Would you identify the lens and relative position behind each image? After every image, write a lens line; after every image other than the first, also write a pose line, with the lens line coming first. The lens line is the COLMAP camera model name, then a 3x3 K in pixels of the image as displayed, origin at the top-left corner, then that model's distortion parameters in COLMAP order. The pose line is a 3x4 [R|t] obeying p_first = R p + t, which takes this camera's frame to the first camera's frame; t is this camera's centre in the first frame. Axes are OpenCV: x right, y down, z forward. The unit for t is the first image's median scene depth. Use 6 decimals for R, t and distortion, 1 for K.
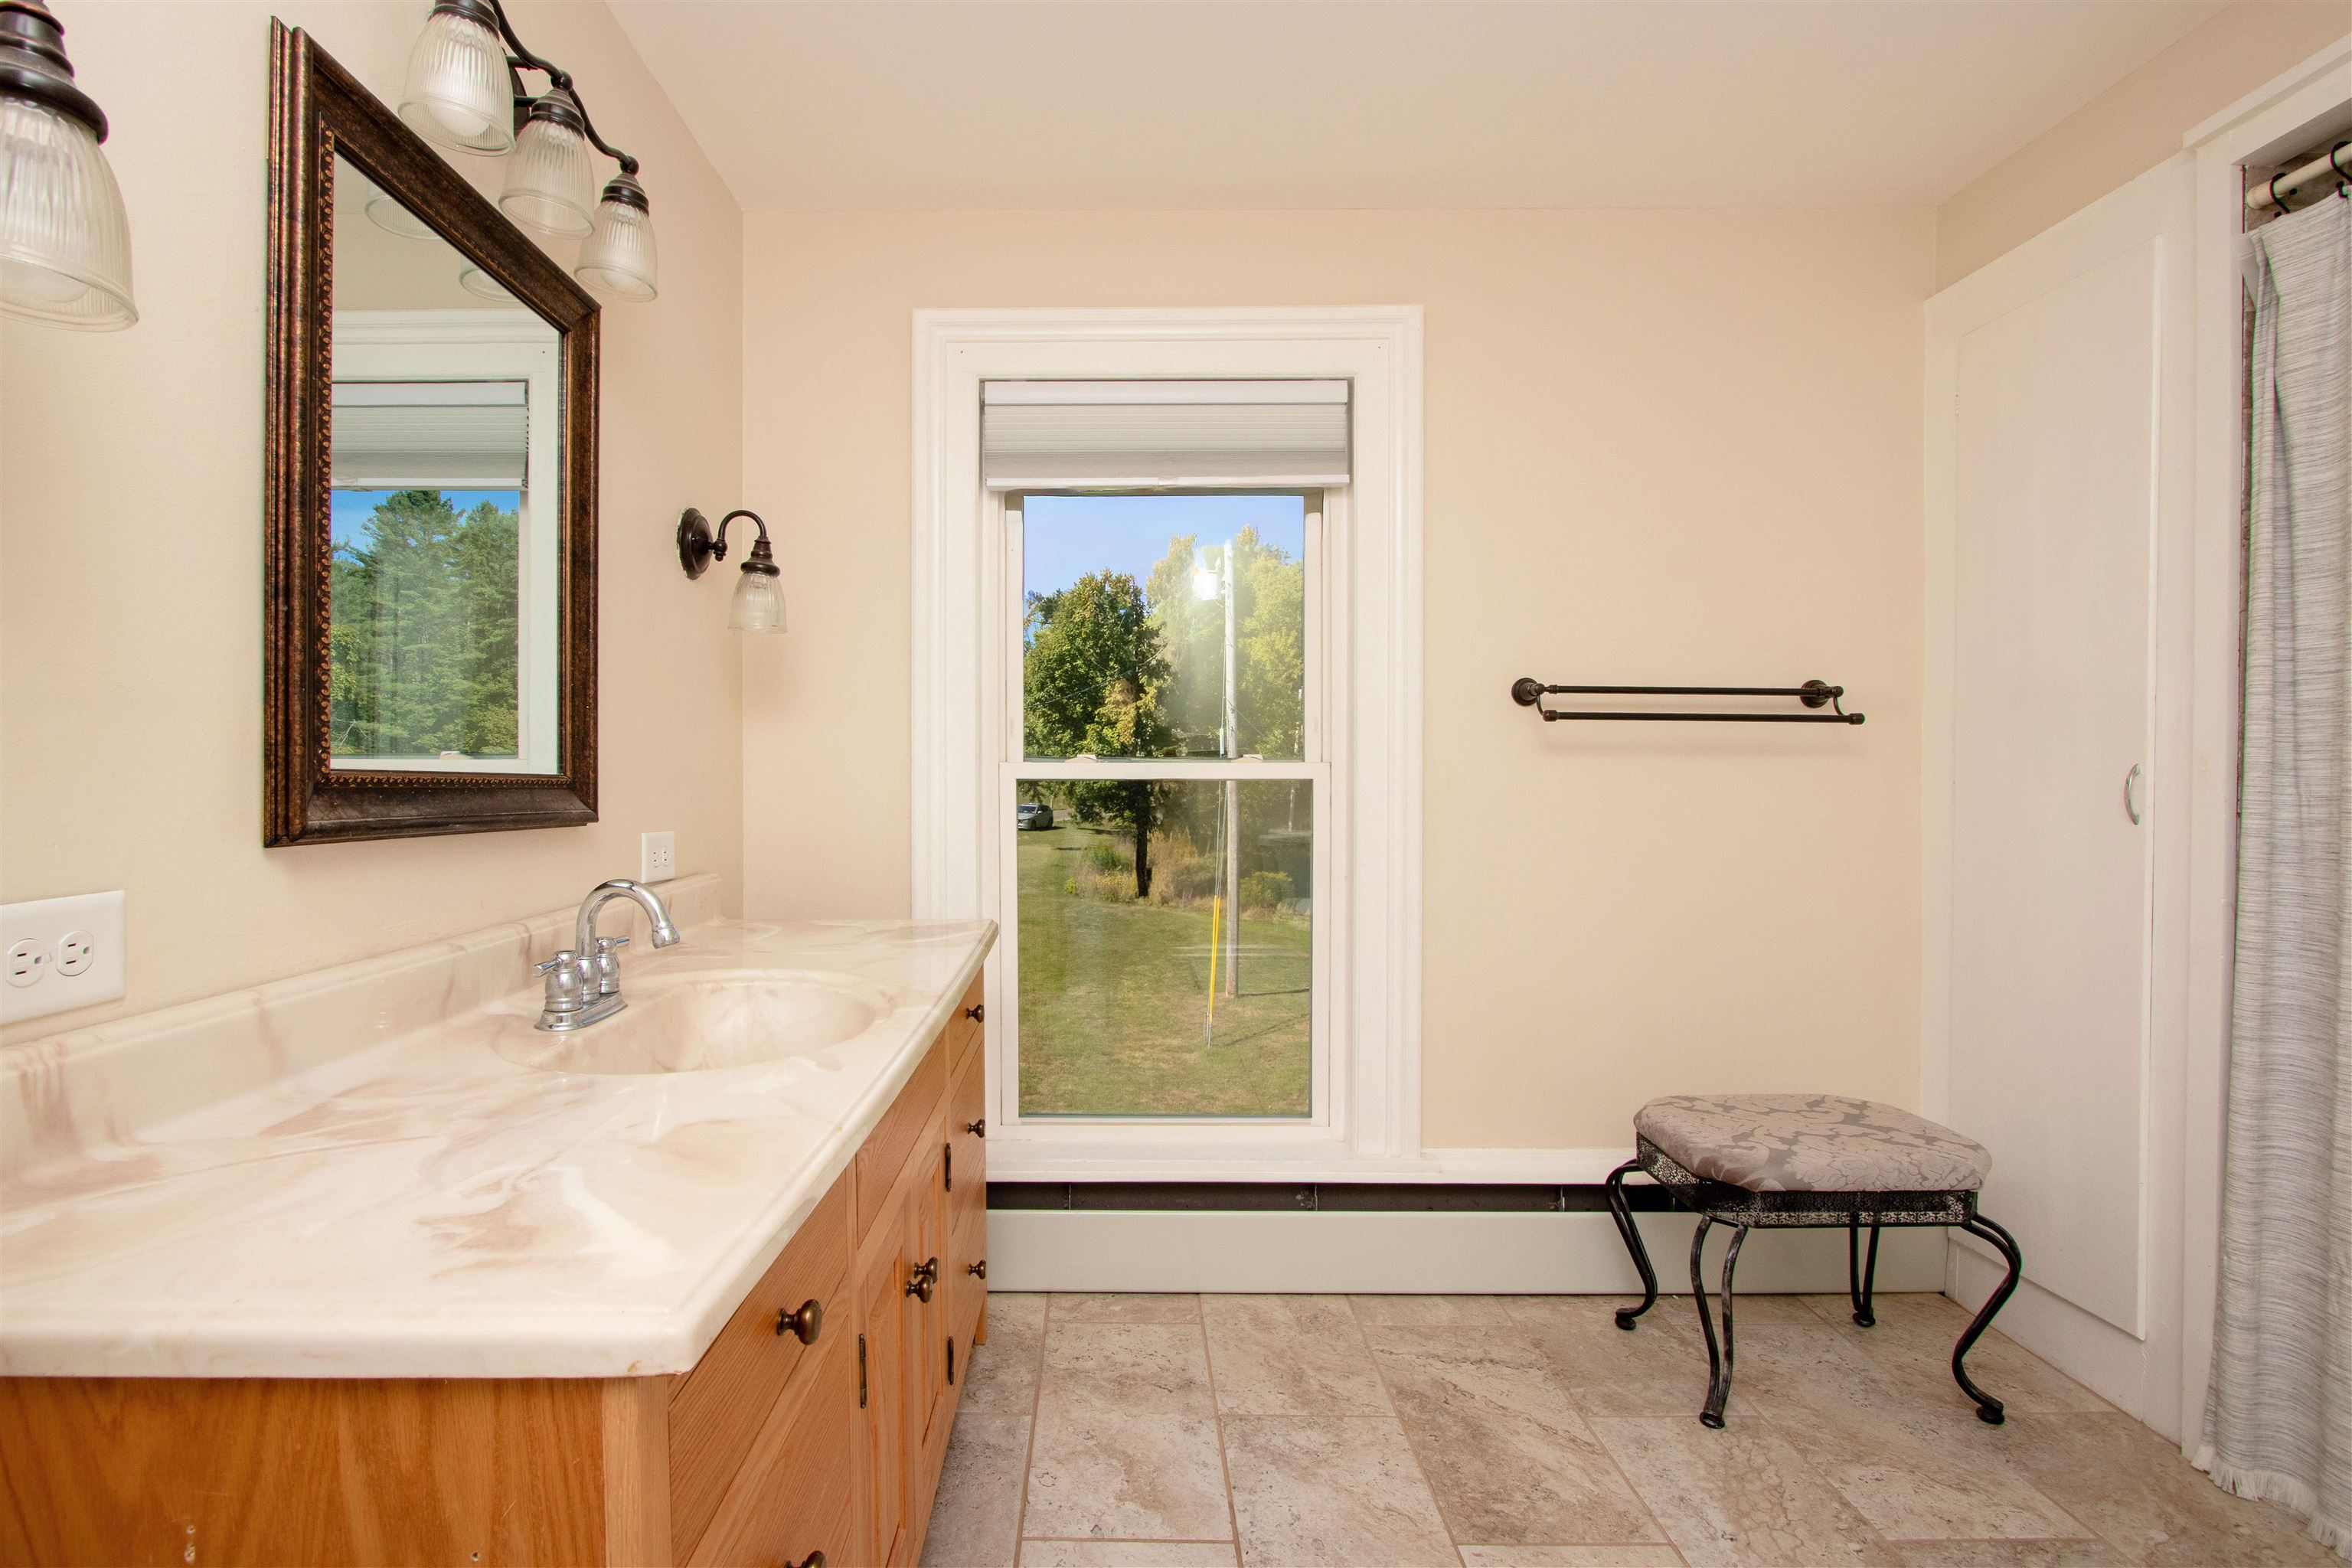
lens RADIAL K [[1080.5, 0, 1178.6], [0, 1080.5, 758.4], [0, 0, 1]] dist [-0.022833, 0.004454]
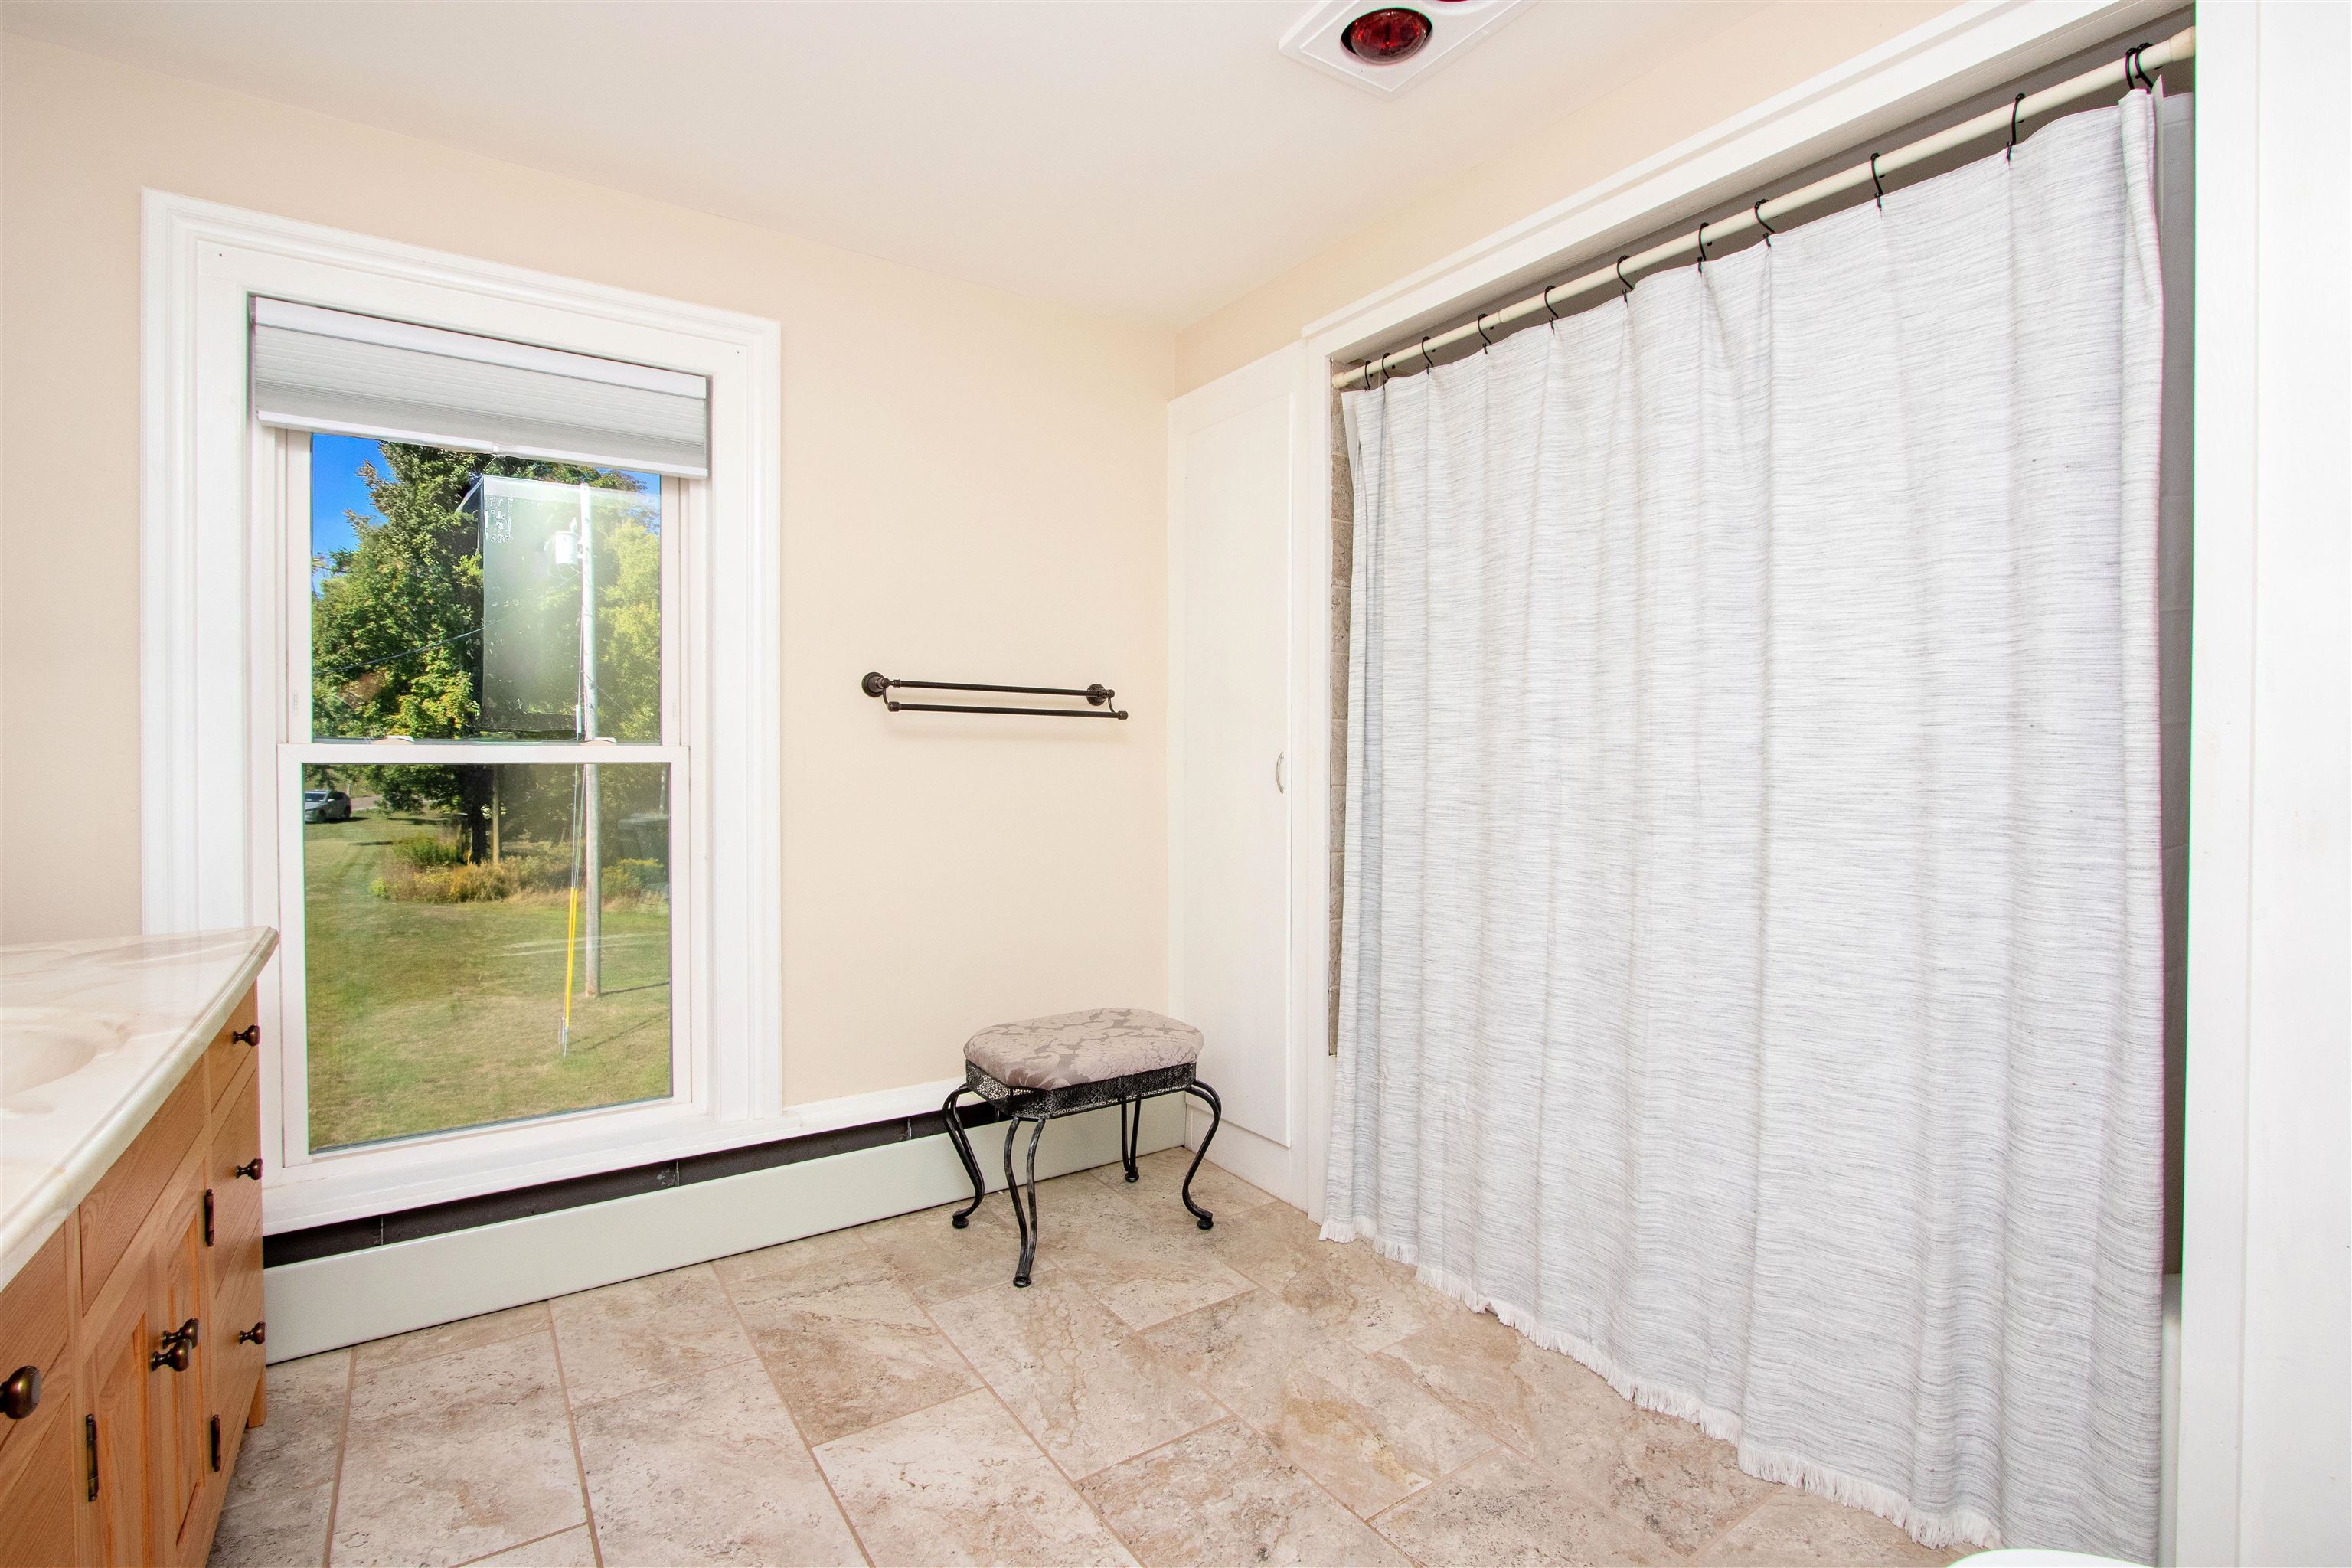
lens RADIAL K [[1080.5, 0, 1178.6], [0, 1080.5, 758.4], [0, 0, 1]] dist [-0.022833, 0.004454]
pose [[0.855188, -0.002617, 0.518311, 0.009372], [-0.007722, 0.999812, 0.017791, -0.006726], [-0.518260, -0.019217, 0.855007, -0.114969]]
